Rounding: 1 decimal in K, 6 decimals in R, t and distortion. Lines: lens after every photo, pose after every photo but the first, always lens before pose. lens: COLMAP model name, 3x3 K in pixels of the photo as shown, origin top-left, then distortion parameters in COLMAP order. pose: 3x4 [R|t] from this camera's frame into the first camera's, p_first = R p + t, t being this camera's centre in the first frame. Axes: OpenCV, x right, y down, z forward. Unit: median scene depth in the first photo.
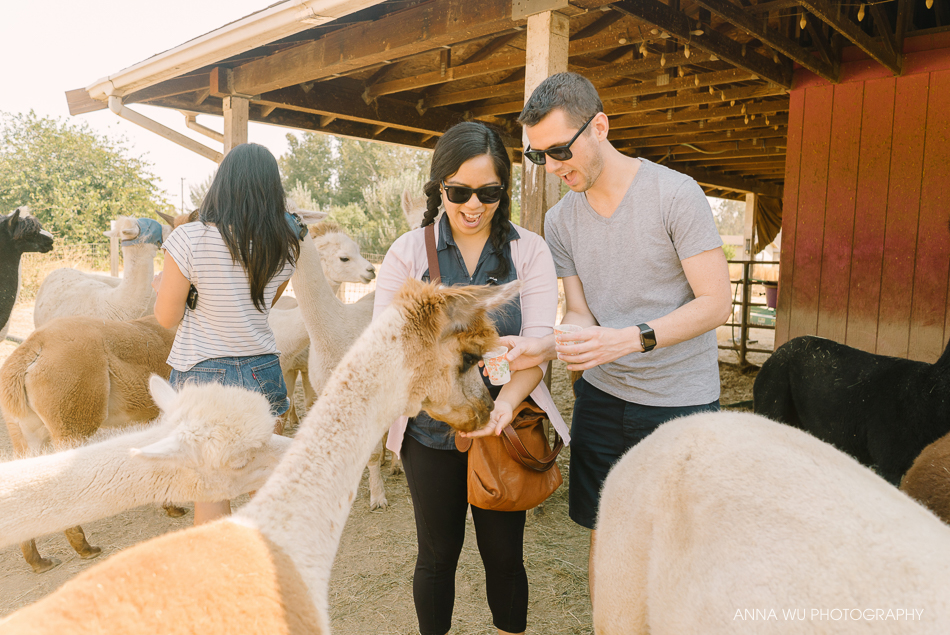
lens RADIAL K [[745.0, 0, 475.6], [0, 745.0, 317.6], [0, 0, 1]] dist [-0.010180, -0.007735]
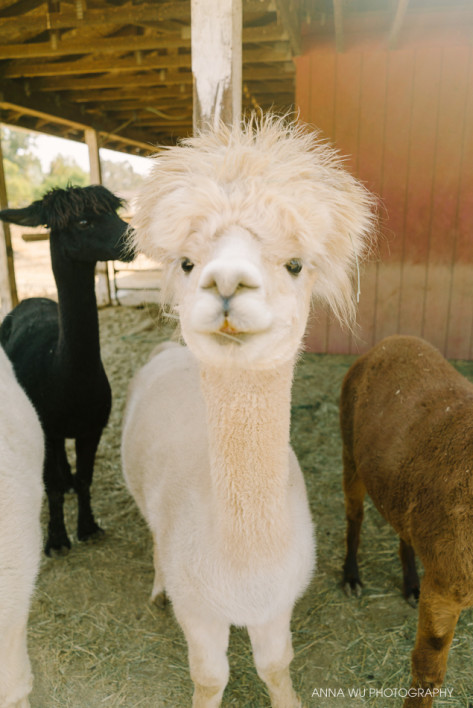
lens RADIAL K [[555.2, 0, 239.5], [0, 555.2, 356.2], [0, 0, 1]] dist [-0.010180, -0.007735]
pose [[0.848605, -0.167622, 0.501769, -0.105302], [0.075645, 0.977176, 0.198506, -0.032492], [-0.523590, -0.130497, 0.841917, 0.233216]]
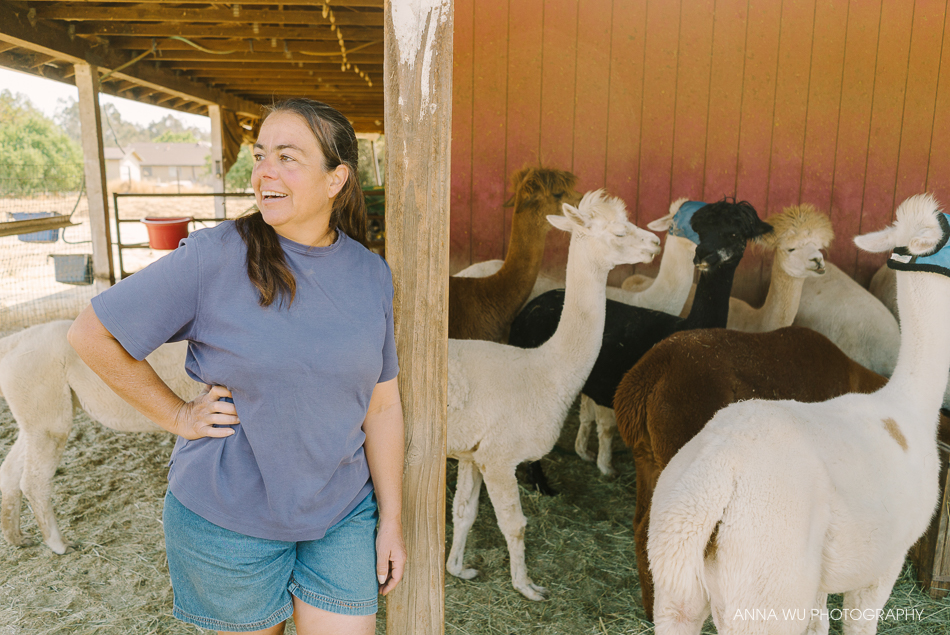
lens RADIAL K [[745.0, 0, 477.7], [0, 745.0, 316.8], [0, 0, 1]] dist [-0.010180, -0.007735]
pose [[0.687866, -0.157062, 0.708641, -0.108773], [0.074124, 0.986404, 0.146673, -0.054367], [-0.722043, -0.048364, 0.690155, 0.322815]]
